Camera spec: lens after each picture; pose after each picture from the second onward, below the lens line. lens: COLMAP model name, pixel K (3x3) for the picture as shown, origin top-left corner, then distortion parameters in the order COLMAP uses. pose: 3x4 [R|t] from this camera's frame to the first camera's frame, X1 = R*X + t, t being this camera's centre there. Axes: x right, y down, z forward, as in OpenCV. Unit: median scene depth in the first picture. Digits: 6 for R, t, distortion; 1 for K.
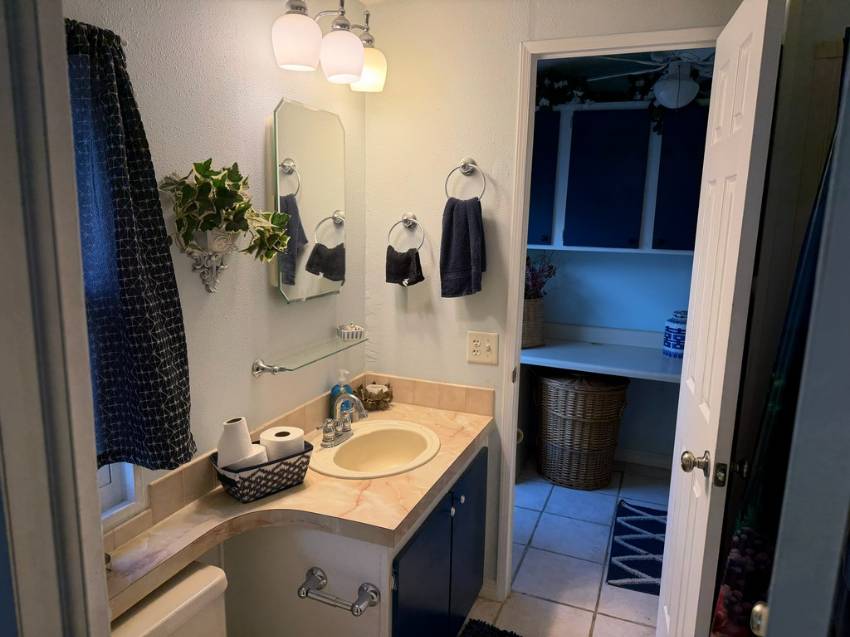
lens RADIAL K [[609.0, 0, 427.2], [0, 609.0, 321.0], [0, 0, 1]] dist [0.071619, -0.110879]
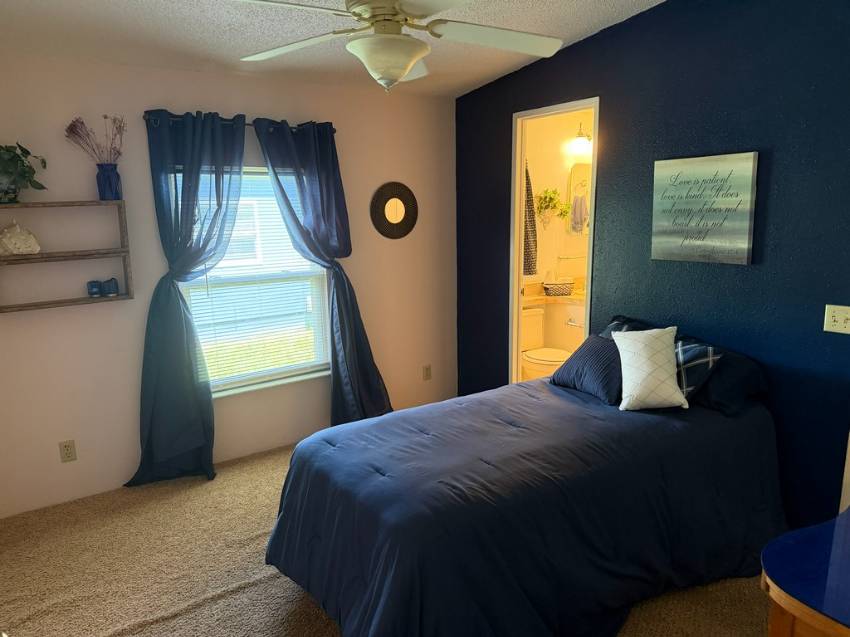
lens RADIAL K [[609.0, 0, 424.1], [0, 609.0, 320.4], [0, 0, 1]] dist [0.071619, -0.110879]
pose [[0.841710, 0.078759, -0.534155, 0.938301], [-0.070408, 0.996867, 0.036036, 0.390957], [0.535320, 0.007277, 0.844618, -2.229850]]
